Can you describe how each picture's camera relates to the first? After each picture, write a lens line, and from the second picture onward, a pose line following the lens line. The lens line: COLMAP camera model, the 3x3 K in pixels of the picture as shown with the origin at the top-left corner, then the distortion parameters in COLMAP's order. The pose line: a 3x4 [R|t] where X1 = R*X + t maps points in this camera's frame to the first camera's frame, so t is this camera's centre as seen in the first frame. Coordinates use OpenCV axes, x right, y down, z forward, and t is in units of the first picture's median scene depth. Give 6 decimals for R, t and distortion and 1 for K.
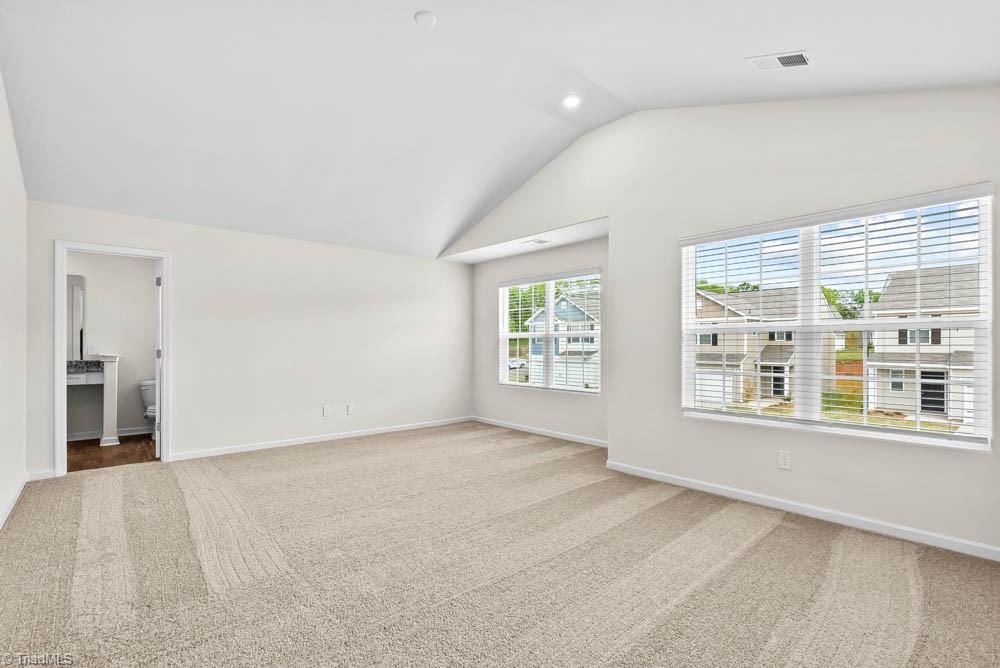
lens RADIAL K [[449.1, 0, 494.1], [0, 449.1, 342.2], [0, 0, 1]] dist [0.000427, 0.000452]
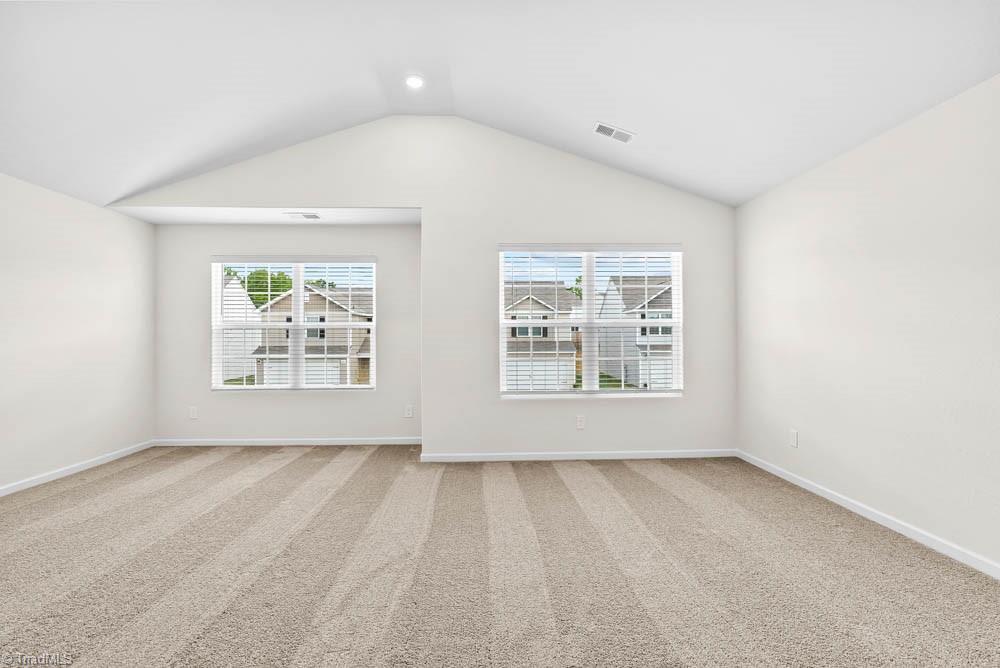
lens RADIAL K [[449.1, 0, 492.9], [0, 449.1, 328.5], [0, 0, 1]] dist [0.000427, 0.000452]
pose [[0.645648, 0.015677, 0.763474, -0.457889], [-0.001985, 0.999820, -0.018851, 0.006021], [-0.763633, 0.010655, 0.645563, 0.270734]]
